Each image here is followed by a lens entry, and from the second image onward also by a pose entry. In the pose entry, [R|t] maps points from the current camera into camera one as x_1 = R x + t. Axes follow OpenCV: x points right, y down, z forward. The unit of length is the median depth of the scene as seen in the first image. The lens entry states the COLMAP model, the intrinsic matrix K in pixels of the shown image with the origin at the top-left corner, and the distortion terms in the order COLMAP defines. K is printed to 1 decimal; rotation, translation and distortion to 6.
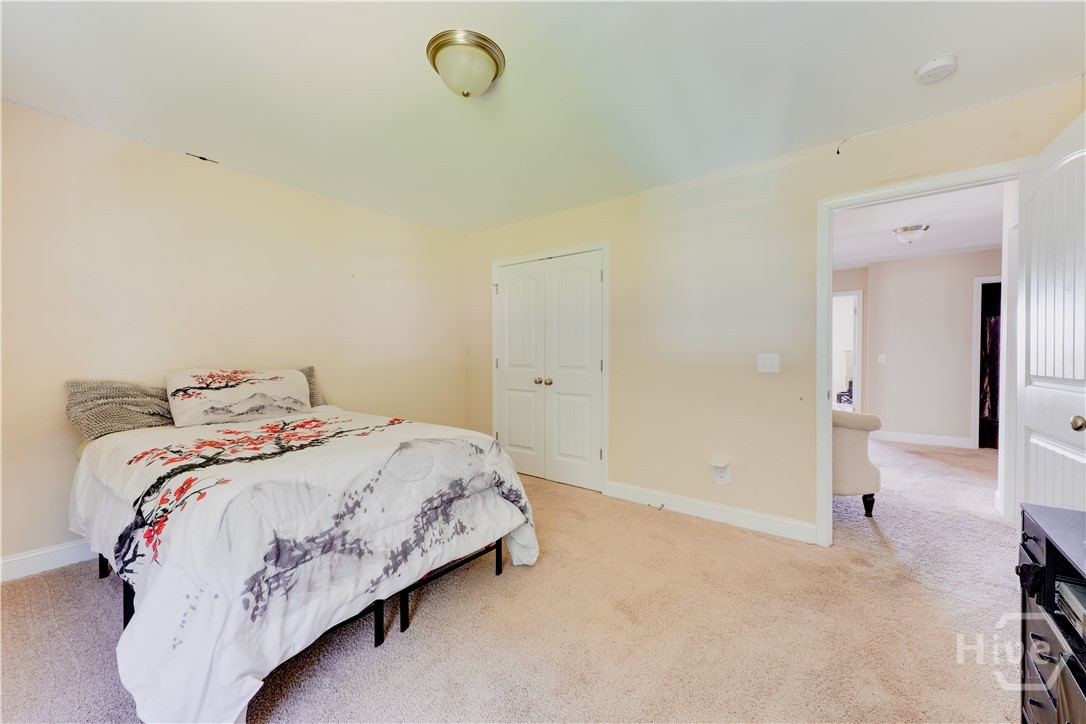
lens RADIAL K [[428.8, 0, 545.5], [0, 428.8, 359.8], [0, 0, 1]] dist [0.002137, 0.000081]
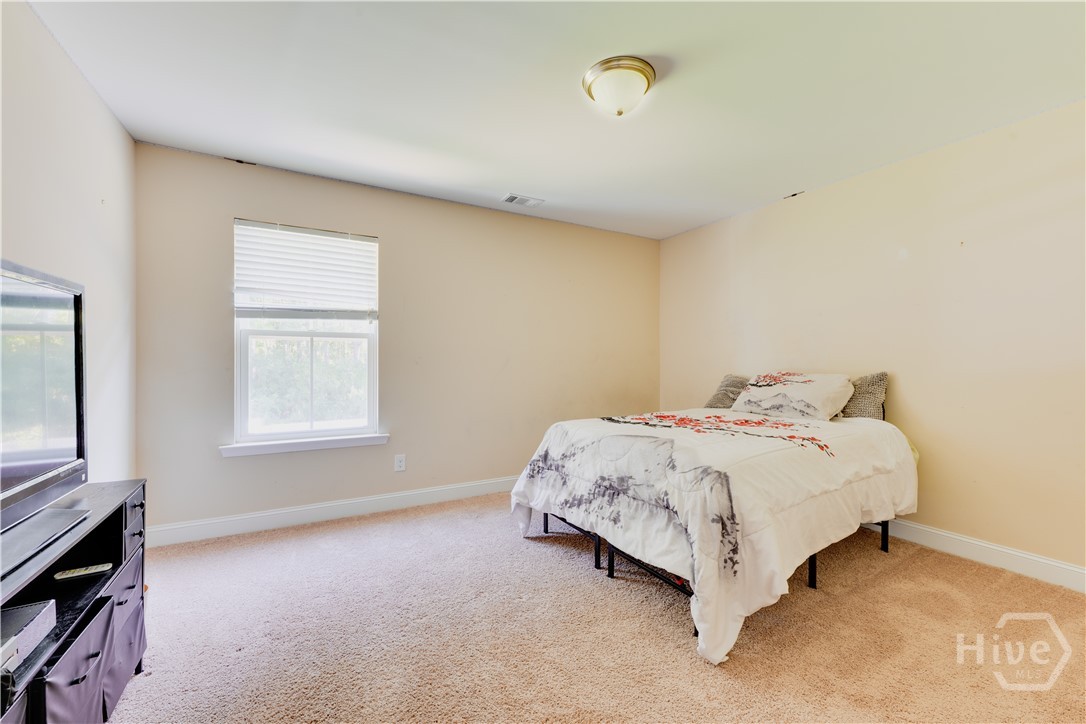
lens RADIAL K [[428.8, 0, 546.0], [0, 428.8, 364.0], [0, 0, 1]] dist [0.002137, 0.000081]
pose [[-0.383327, 0.003004, -0.923608, 0.836351], [-0.006720, 0.999959, 0.006041, -0.001414], [0.923588, 0.008523, -0.383291, 1.206533]]
